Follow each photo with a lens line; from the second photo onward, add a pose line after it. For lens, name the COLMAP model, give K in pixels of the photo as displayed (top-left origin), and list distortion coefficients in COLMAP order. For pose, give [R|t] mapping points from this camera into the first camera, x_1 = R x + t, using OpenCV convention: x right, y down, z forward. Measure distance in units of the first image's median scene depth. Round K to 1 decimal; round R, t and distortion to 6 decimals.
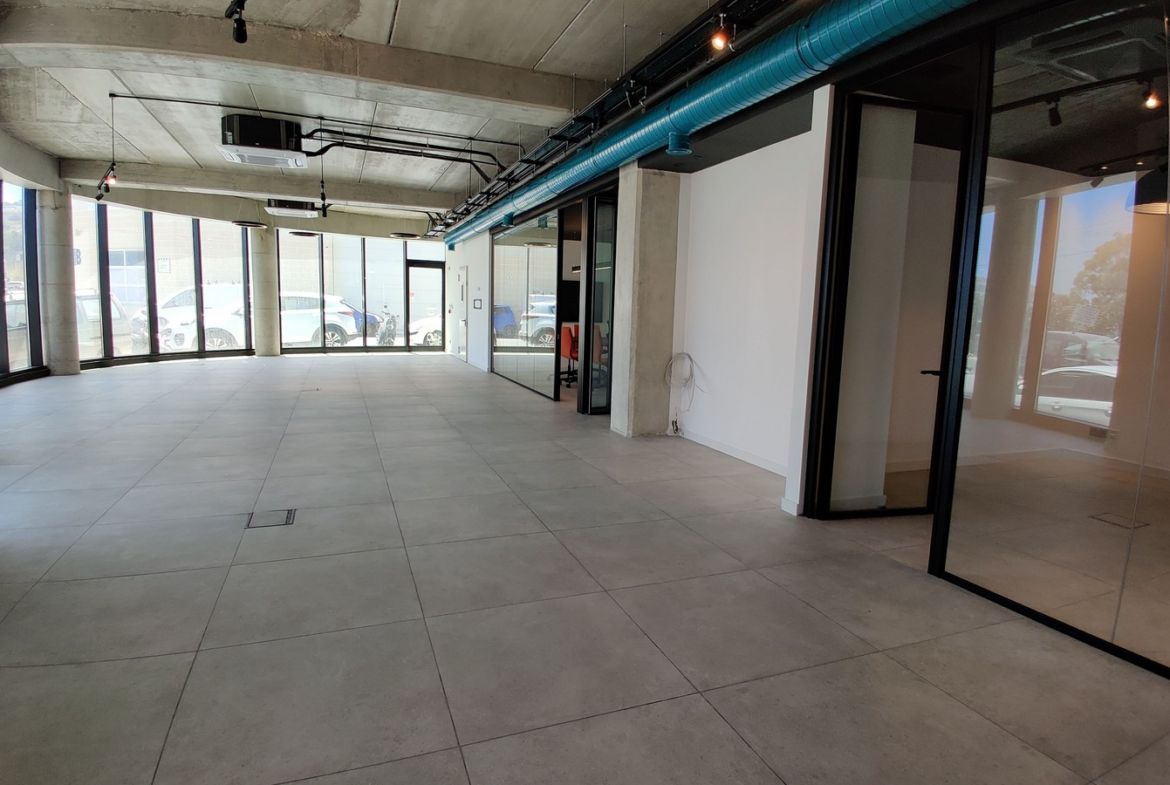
lens RADIAL K [[615.7, 0, 585.0], [0, 615.7, 392.5], [0, 0, 1]] dist [0.039394, -0.073097]
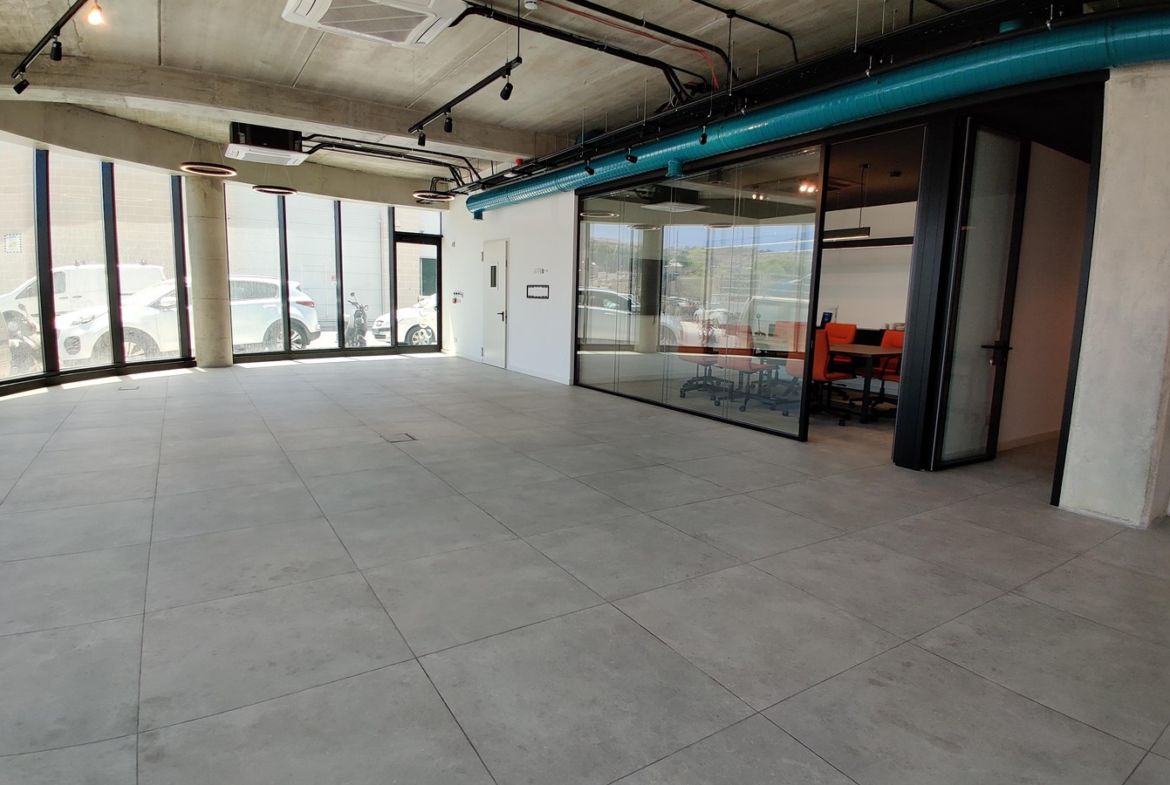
lens RADIAL K [[615.7, 0, 585.0], [0, 615.7, 392.5], [0, 0, 1]] dist [0.039394, -0.073097]
pose [[0.979948, -0.032294, 0.196618, -0.376705], [0.027597, 0.999266, 0.026585, -0.057830], [-0.197332, -0.020626, 0.980120, 0.369798]]
